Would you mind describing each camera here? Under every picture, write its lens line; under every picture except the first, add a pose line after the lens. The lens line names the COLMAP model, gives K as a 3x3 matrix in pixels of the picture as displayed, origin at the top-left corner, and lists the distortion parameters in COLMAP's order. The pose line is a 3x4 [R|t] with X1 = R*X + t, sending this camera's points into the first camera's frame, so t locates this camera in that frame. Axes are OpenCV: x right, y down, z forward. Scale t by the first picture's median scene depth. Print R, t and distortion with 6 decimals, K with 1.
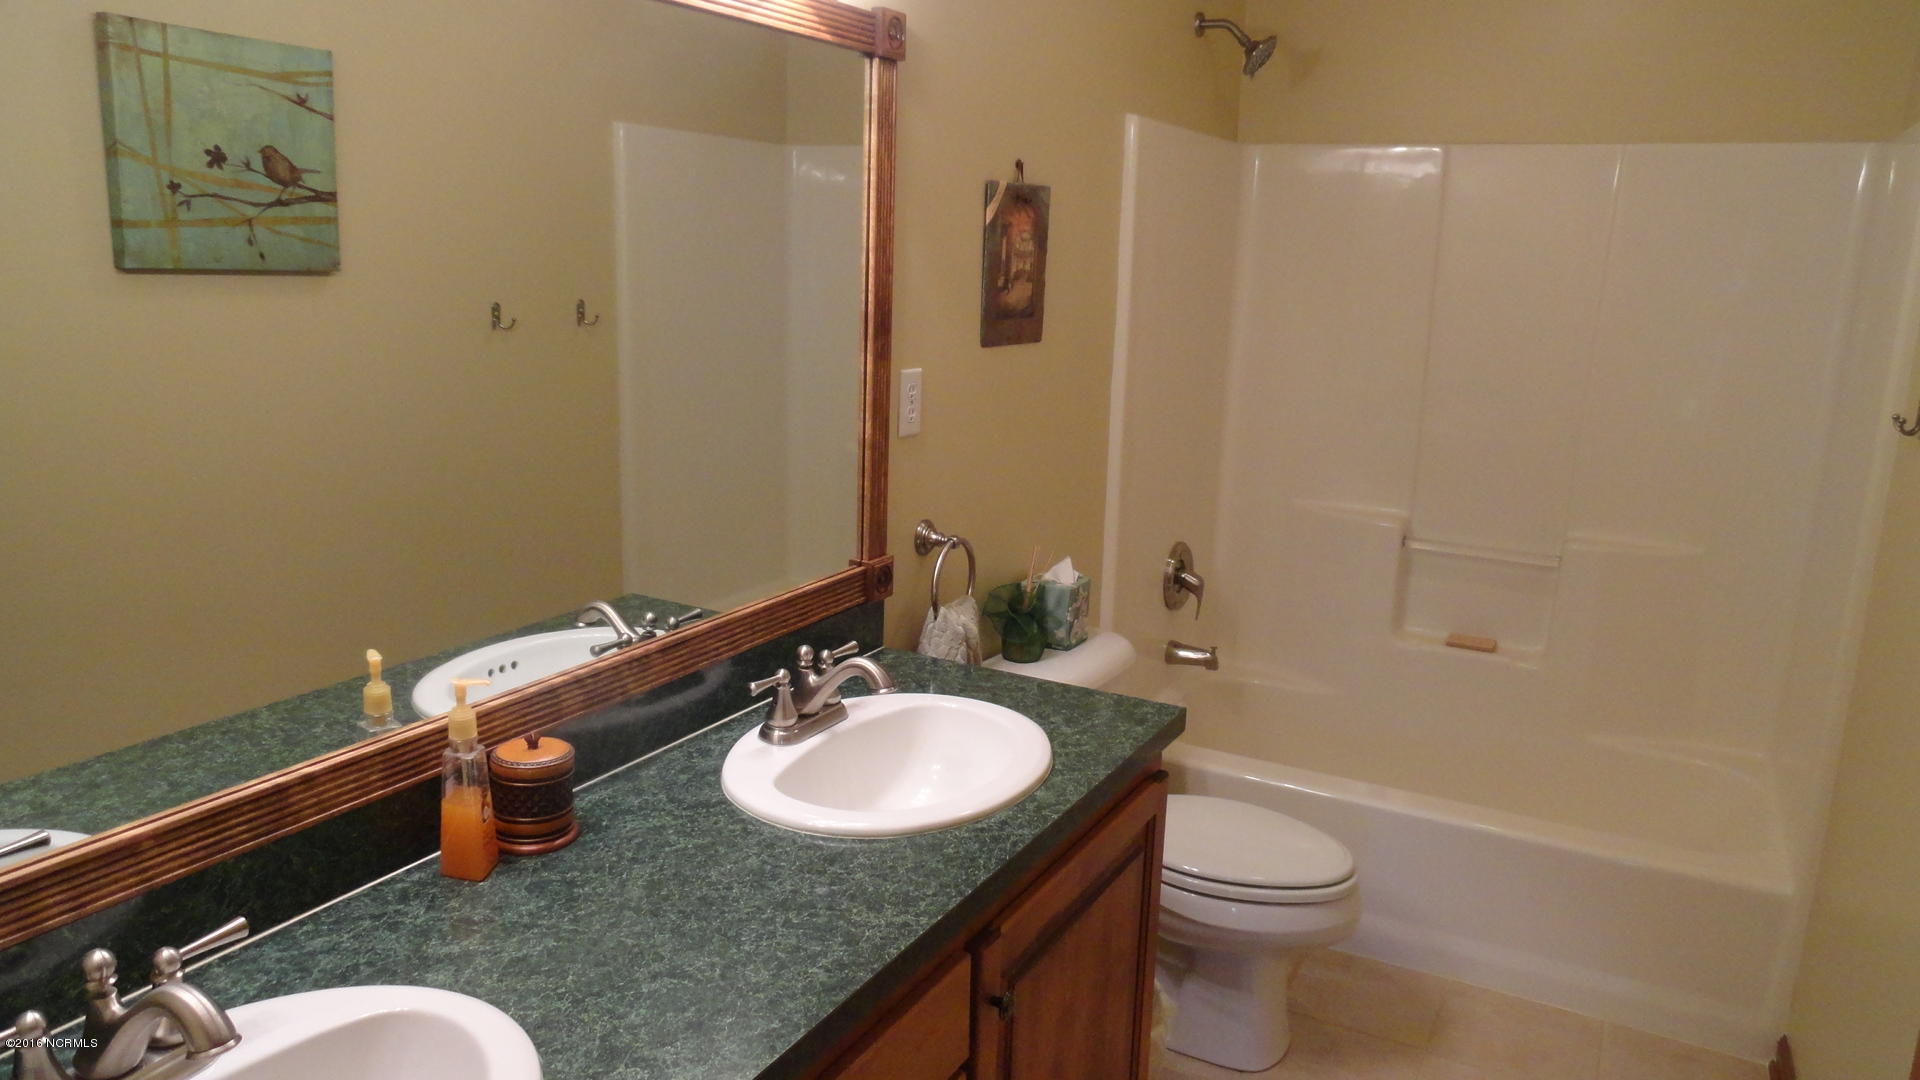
lens RADIAL K [[1337.9, 0, 962.1], [0, 1337.9, 533.4], [0, 0, 1]] dist [0.001353, -0.007247]
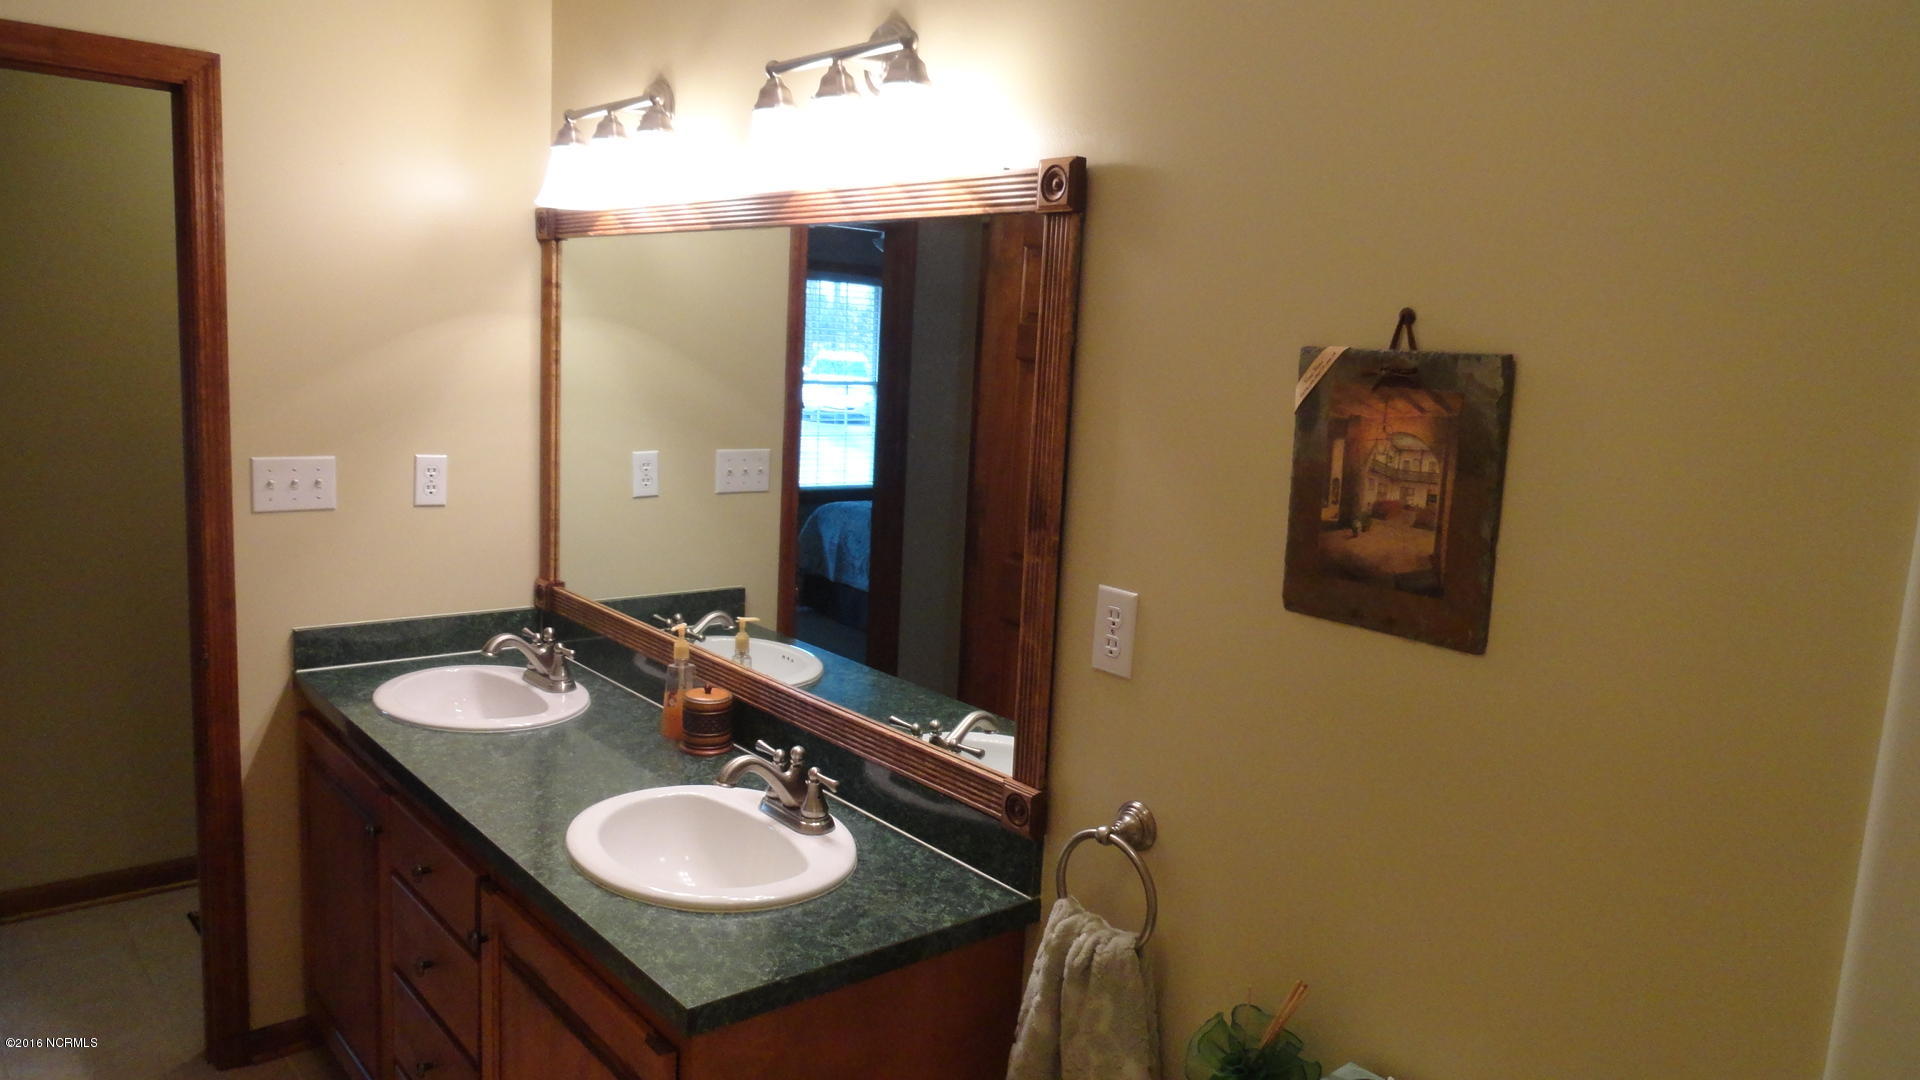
lens RADIAL K [[1337.9, 0, 954.0], [0, 1337.9, 534.9], [0, 0, 1]] dist [0.001353, -0.007247]
pose [[-0.366720, 0.091317, -0.925839, 0.639984], [-0.258004, 0.946154, 0.195515, -0.252198], [0.893840, 0.310570, -0.323414, 1.048523]]
